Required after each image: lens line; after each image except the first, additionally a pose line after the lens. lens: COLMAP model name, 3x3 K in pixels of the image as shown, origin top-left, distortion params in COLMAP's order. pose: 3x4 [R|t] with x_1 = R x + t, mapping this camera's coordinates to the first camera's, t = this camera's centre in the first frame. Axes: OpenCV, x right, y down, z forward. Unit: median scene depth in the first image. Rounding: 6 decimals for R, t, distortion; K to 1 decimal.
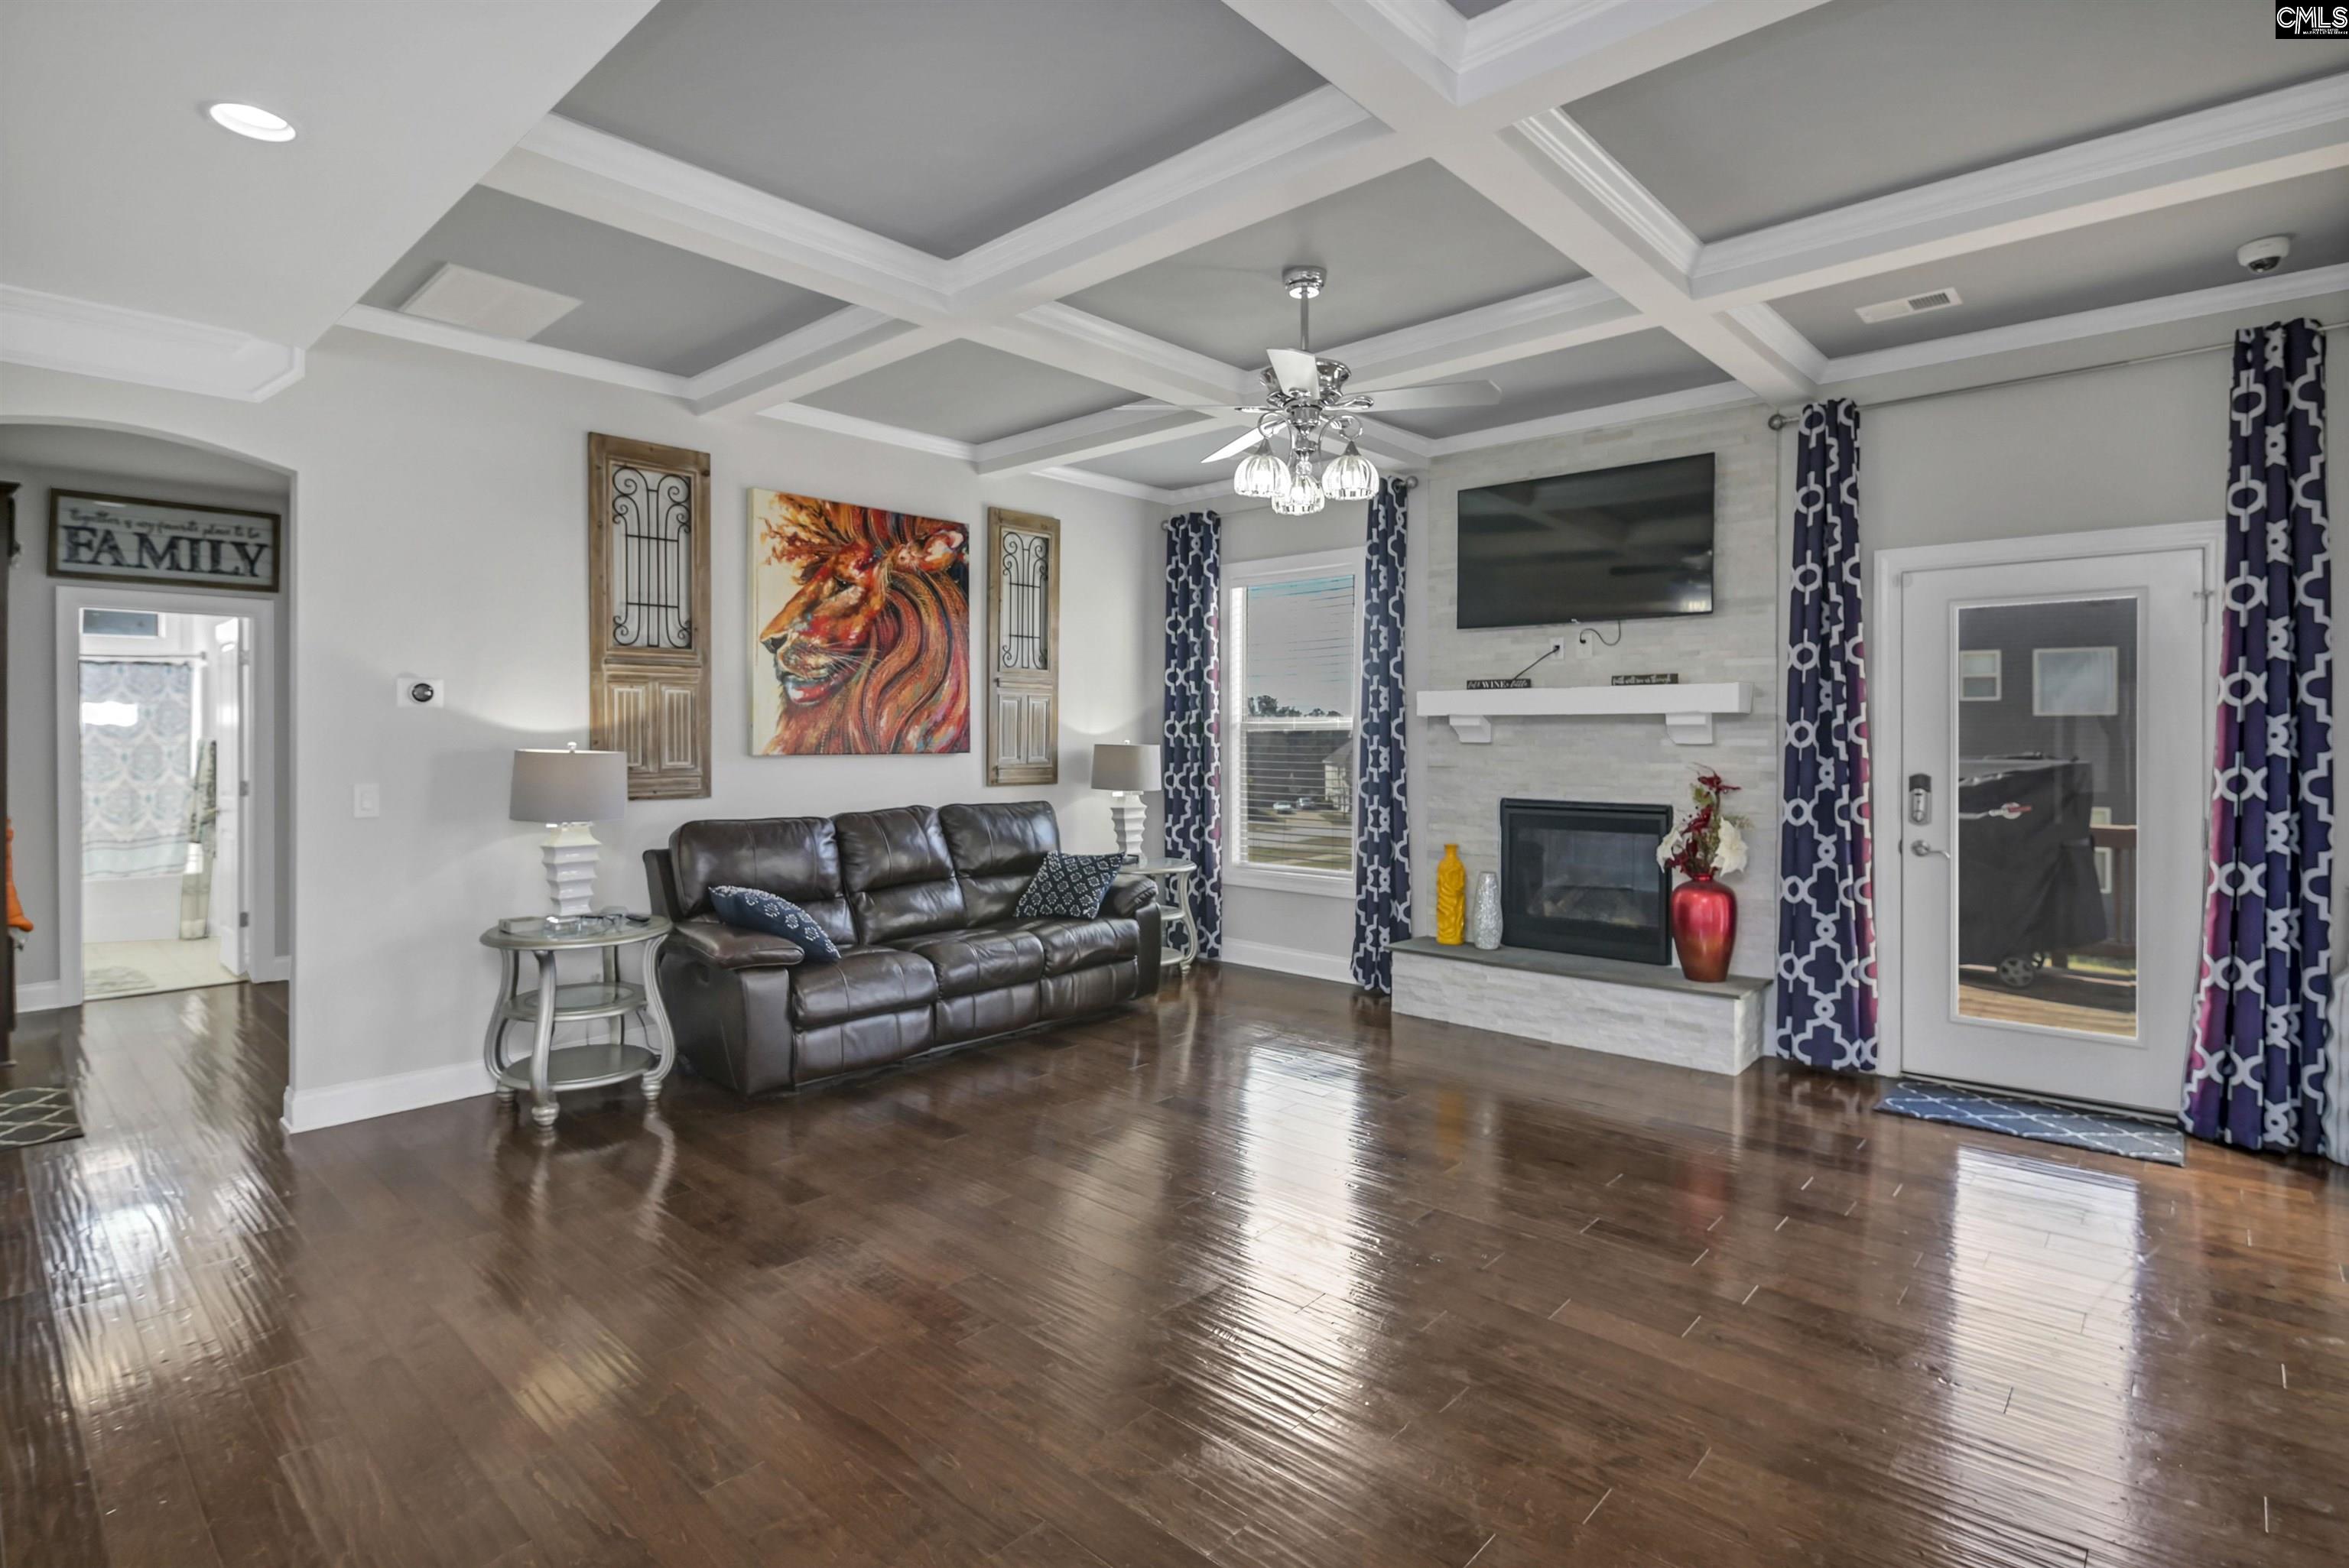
lens RADIAL K [[1156.7, 0, 1167.8], [0, 1156.7, 742.0], [0, 0, 1]] dist [-0.012891, -0.000771]
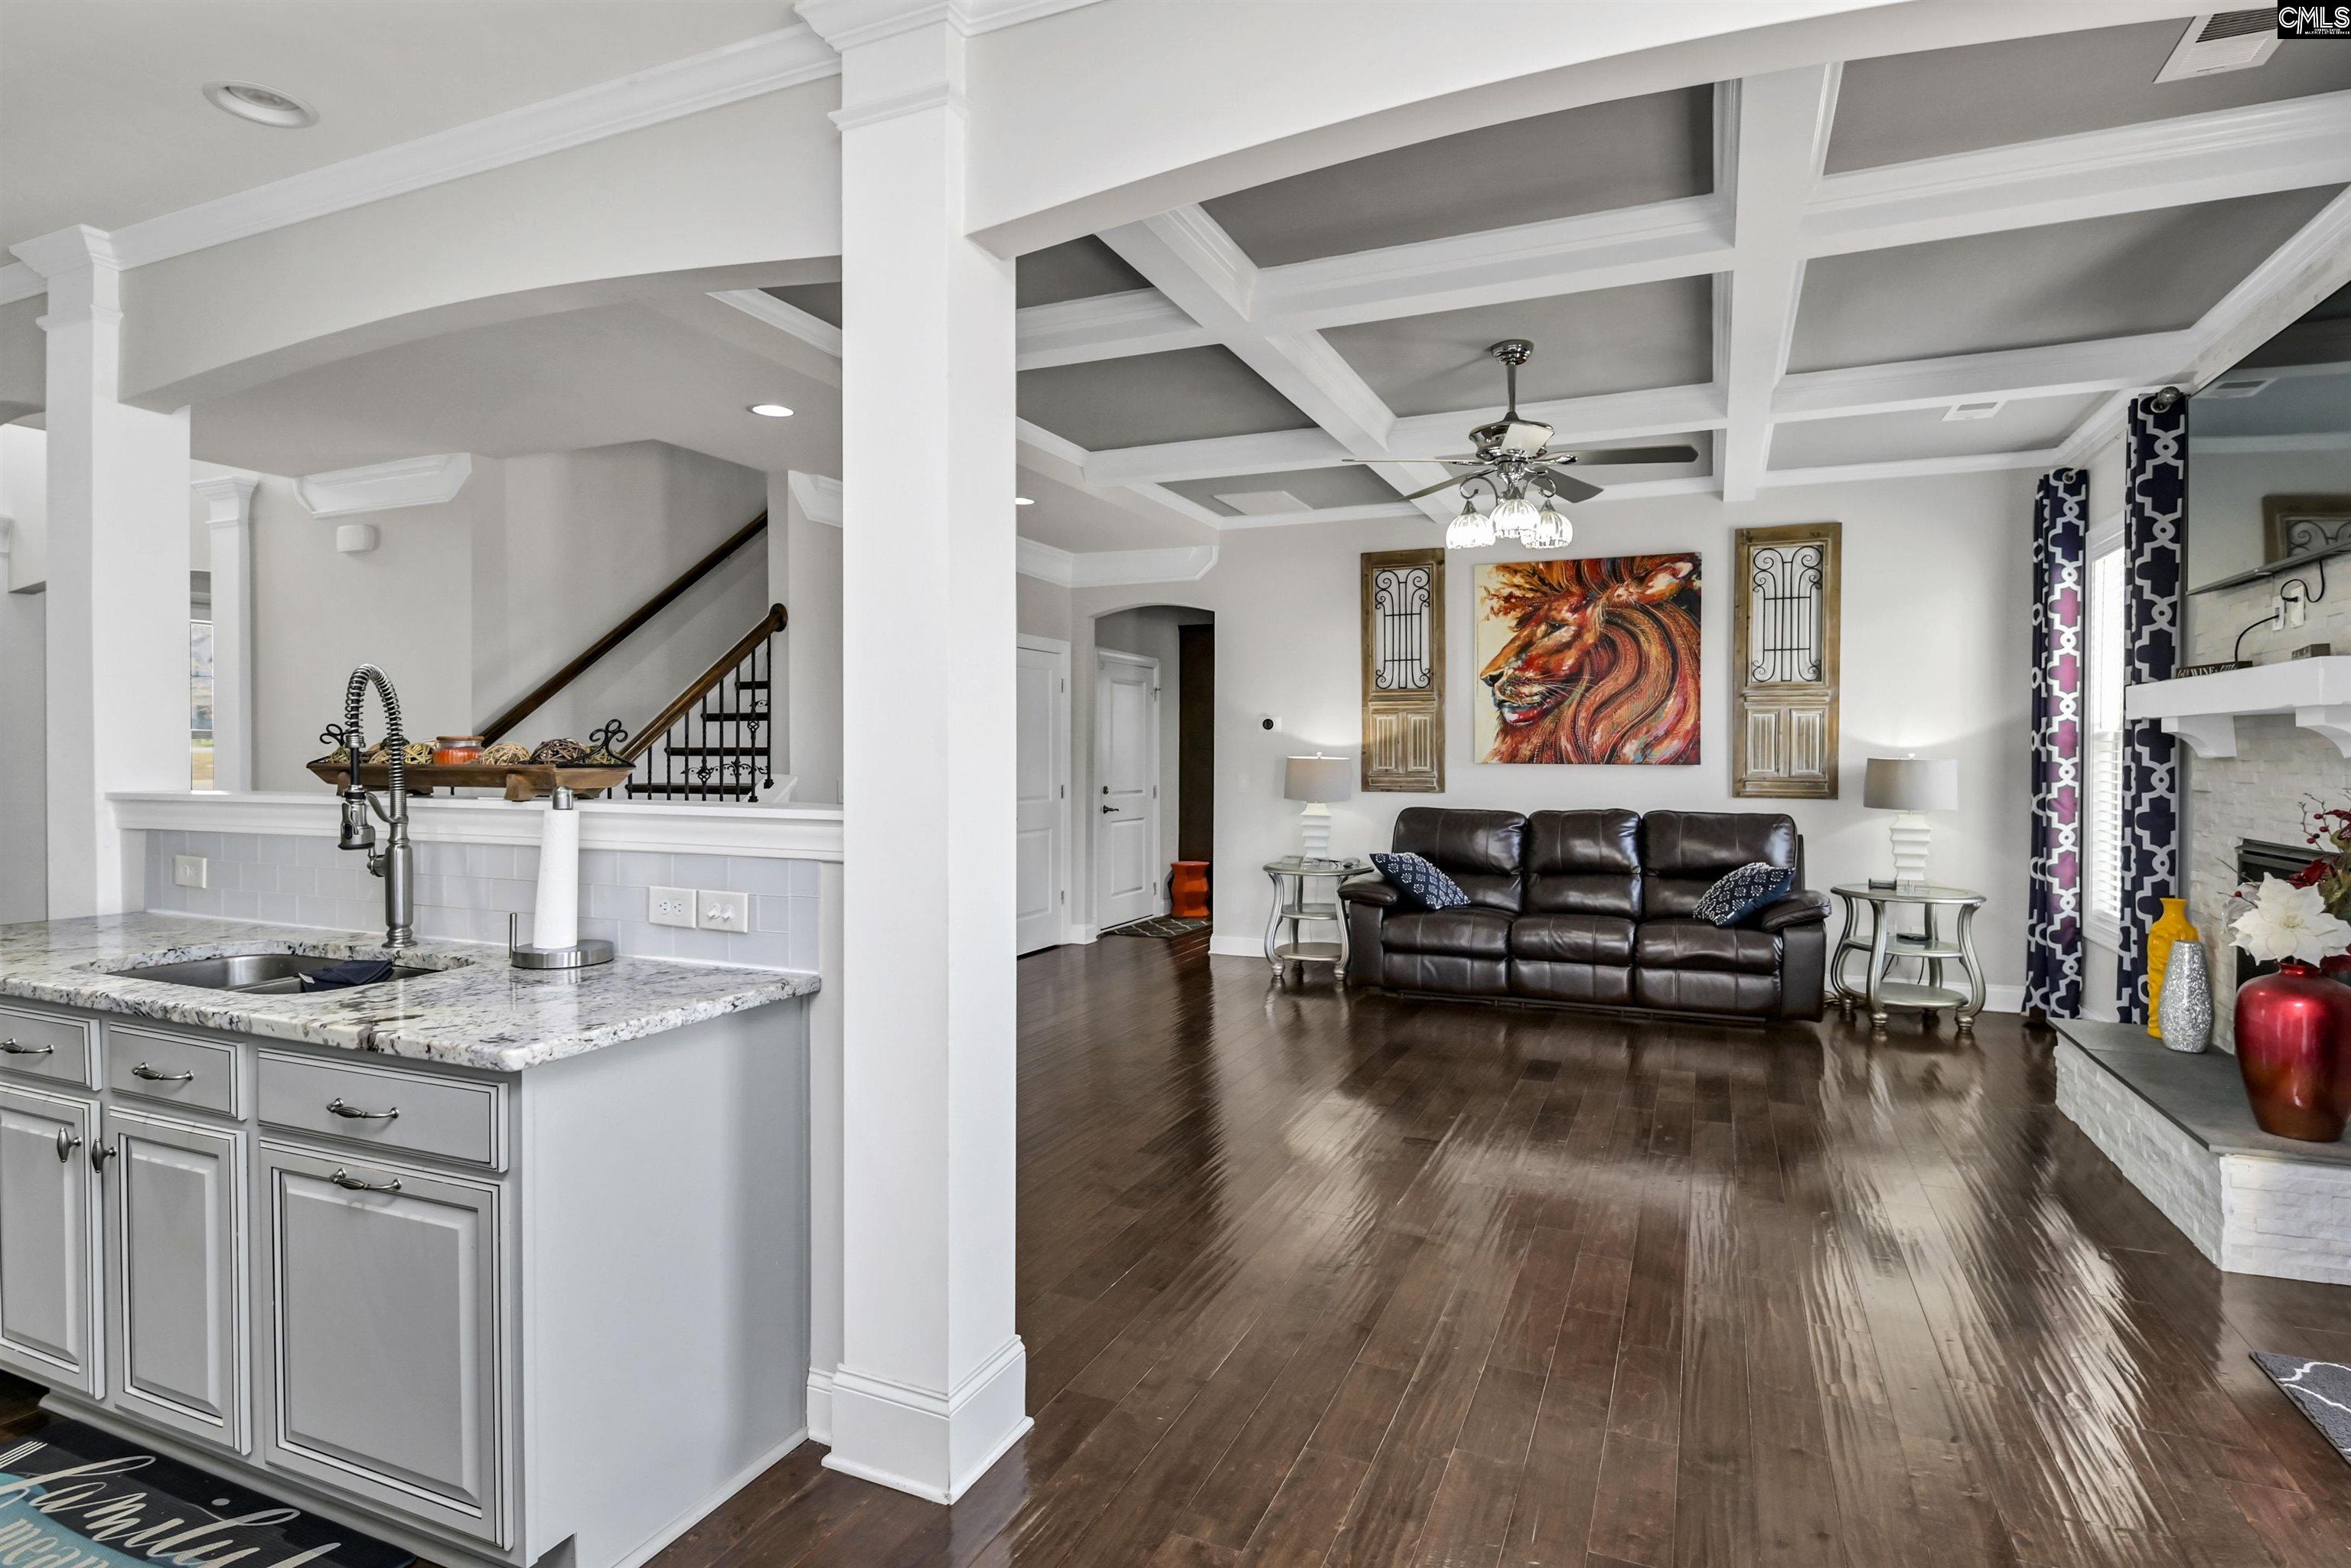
lens RADIAL K [[1146.0, 0, 1182.1], [0, 1146.0, 763.4], [0, 0, 1]] dist [-0.001046, -0.000347]
pose [[0.359829, 0.008308, -0.932981, 0.738551], [-0.006838, 0.999957, 0.006267, 0.005559], [0.932993, 0.004124, 0.359871, 0.188860]]
